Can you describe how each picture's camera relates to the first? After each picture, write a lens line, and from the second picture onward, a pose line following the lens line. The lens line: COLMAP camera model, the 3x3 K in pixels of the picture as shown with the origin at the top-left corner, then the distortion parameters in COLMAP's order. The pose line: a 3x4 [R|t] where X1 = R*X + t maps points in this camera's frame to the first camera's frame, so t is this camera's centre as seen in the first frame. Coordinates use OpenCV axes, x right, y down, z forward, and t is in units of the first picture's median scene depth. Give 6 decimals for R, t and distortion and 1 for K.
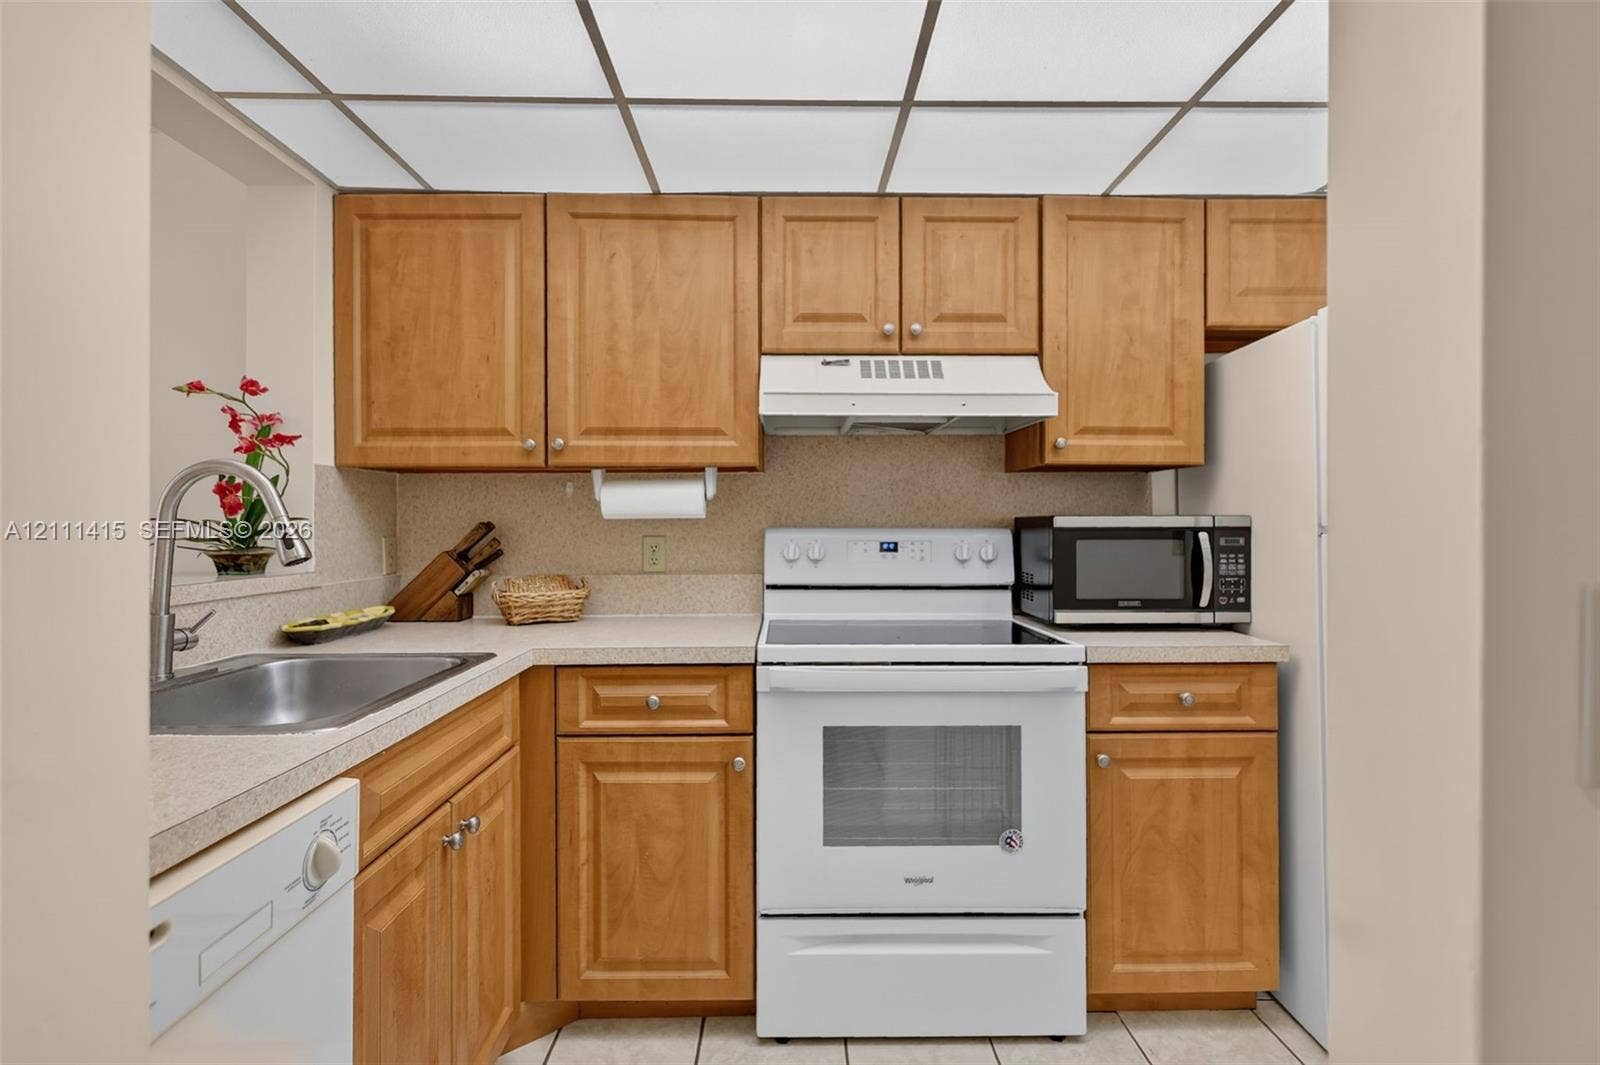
lens RADIAL K [[746.8, 0, 795.9], [0, 746.8, 529.7], [0, 0, 1]] dist [0.000856, 0.001002]
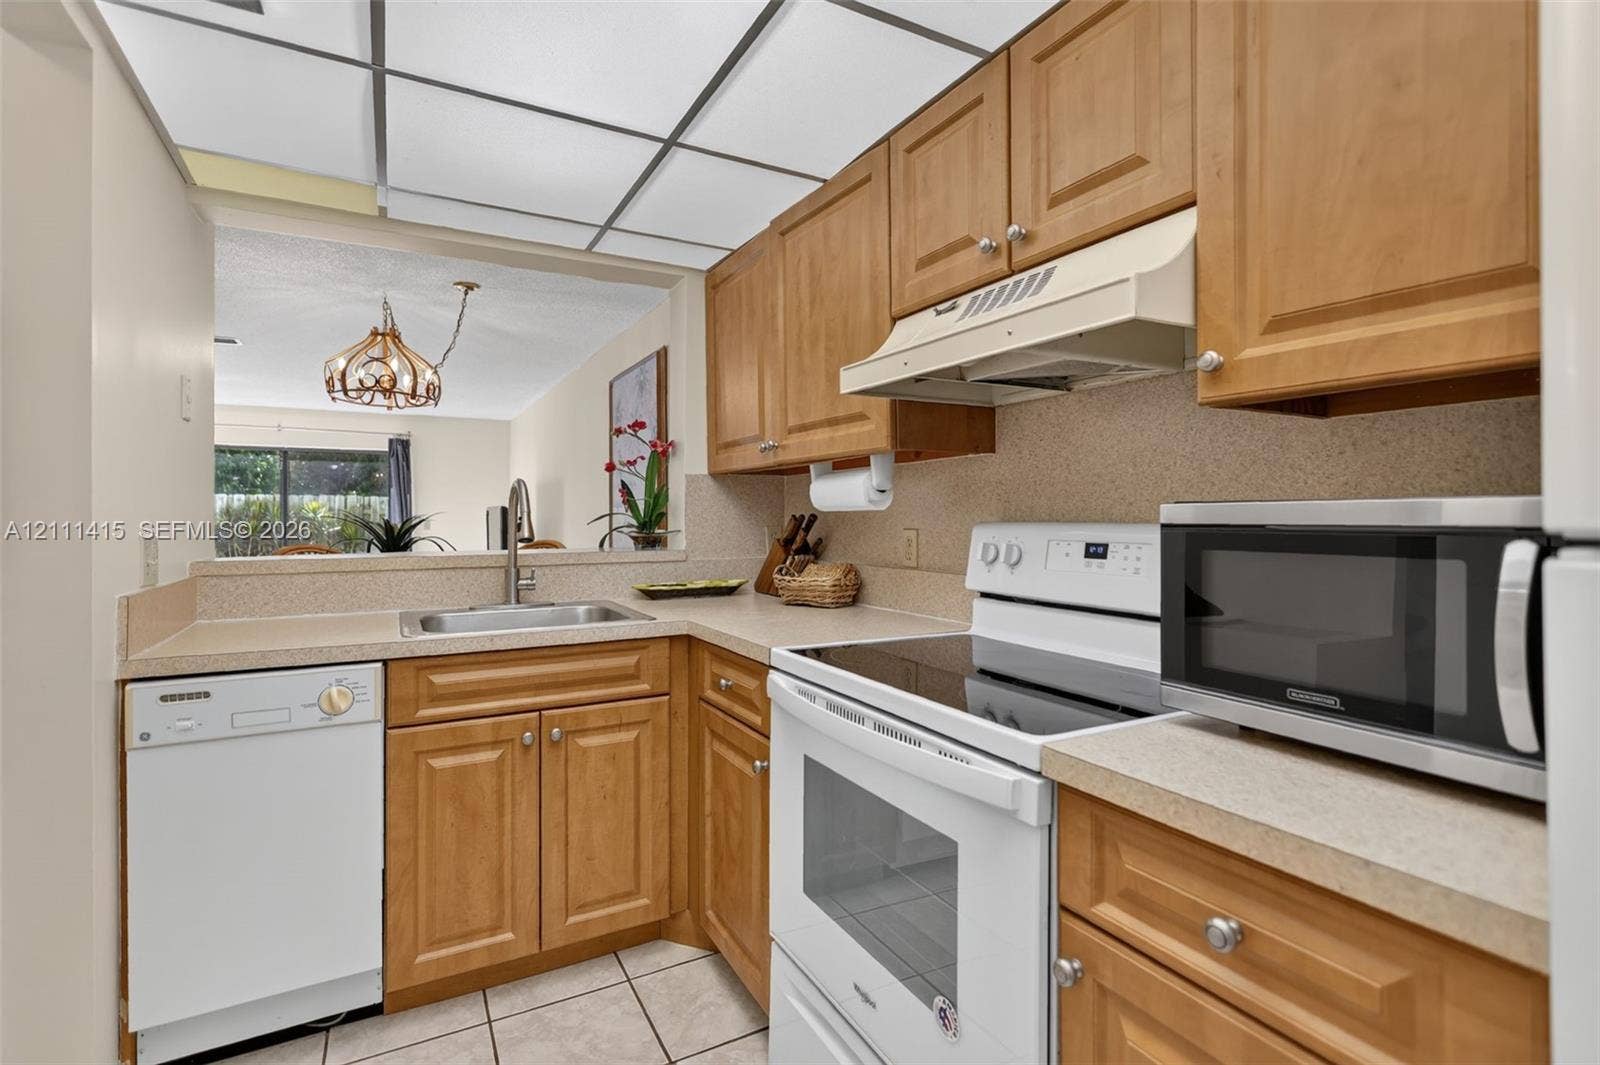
lens RADIAL K [[748.7, 0, 792.7], [0, 748.7, 517.8], [0, 0, 1]] dist [-0.001725, 0.000847]
pose [[0.464958, 0.001704, -0.885331, 0.673496], [-0.004560, 0.999989, -0.000470, -0.005993], [0.885321, 0.004256, 0.464961, 0.503966]]
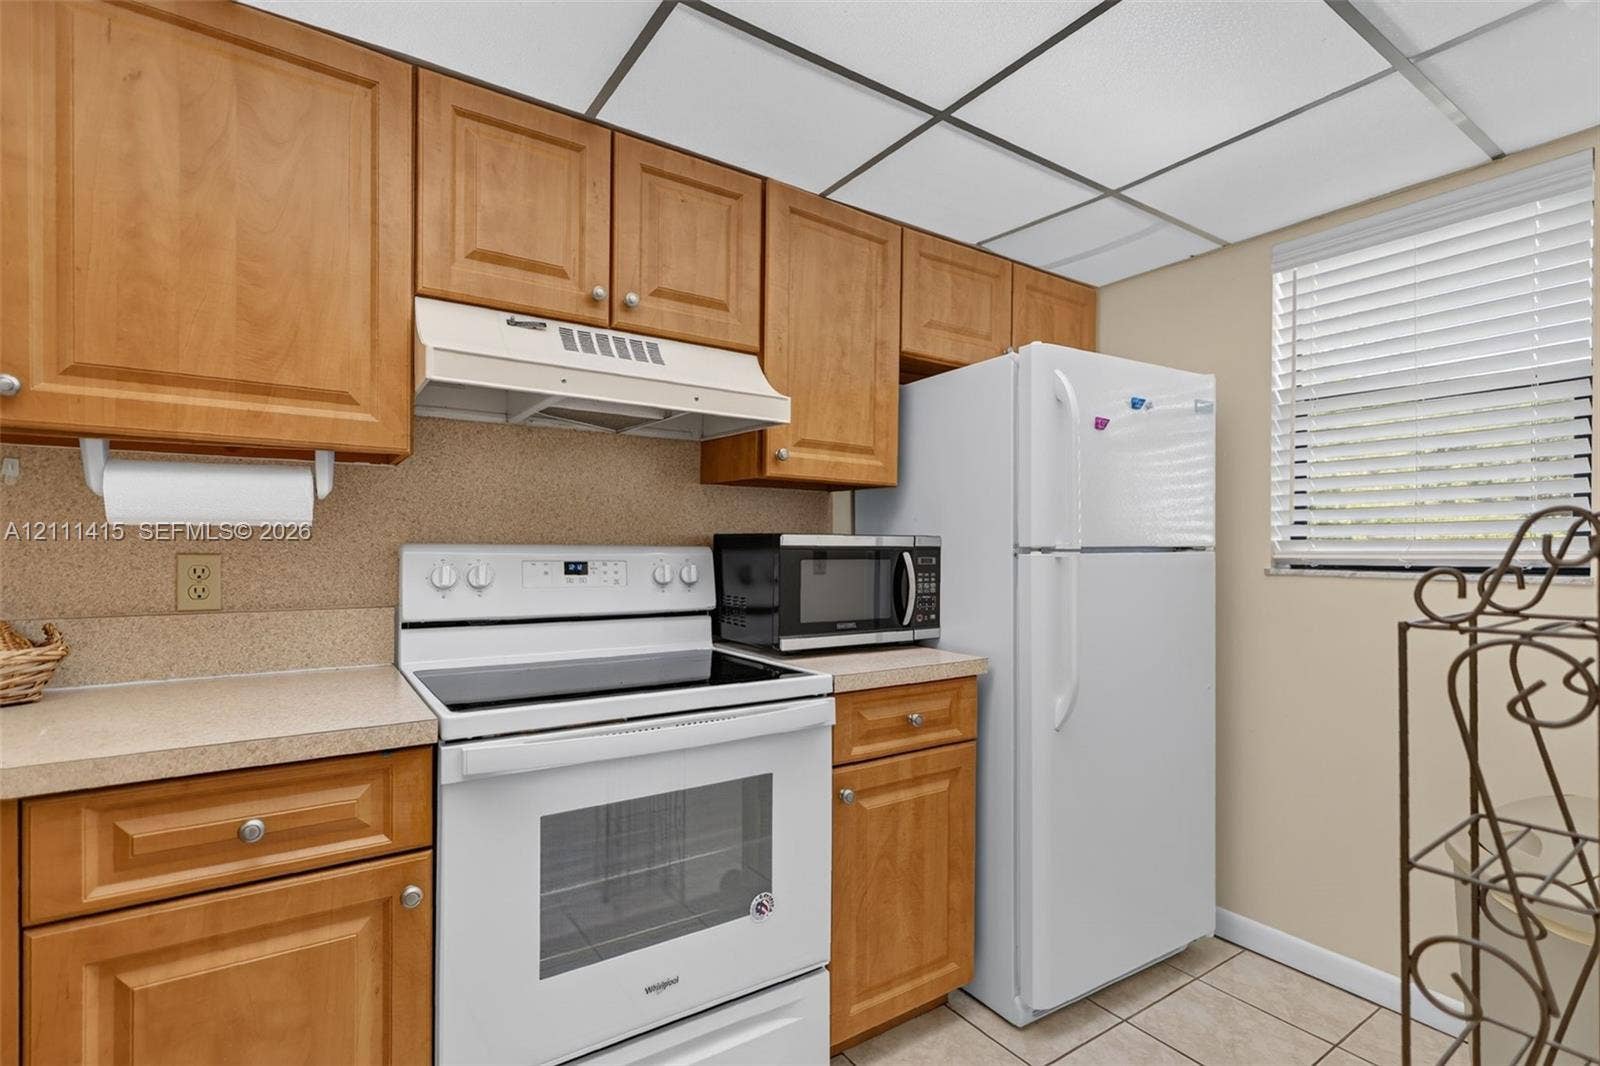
lens RADIAL K [[747.0, 0, 802.6], [0, 747.0, 555.3], [0, 0, 1]] dist [-0.000057, 0.000412]
pose [[0.835971, 0.002054, 0.548770, -0.128820], [-0.007655, 0.999939, 0.007919, 0.000870], [-0.548720, -0.010821, 0.835936, 0.217898]]
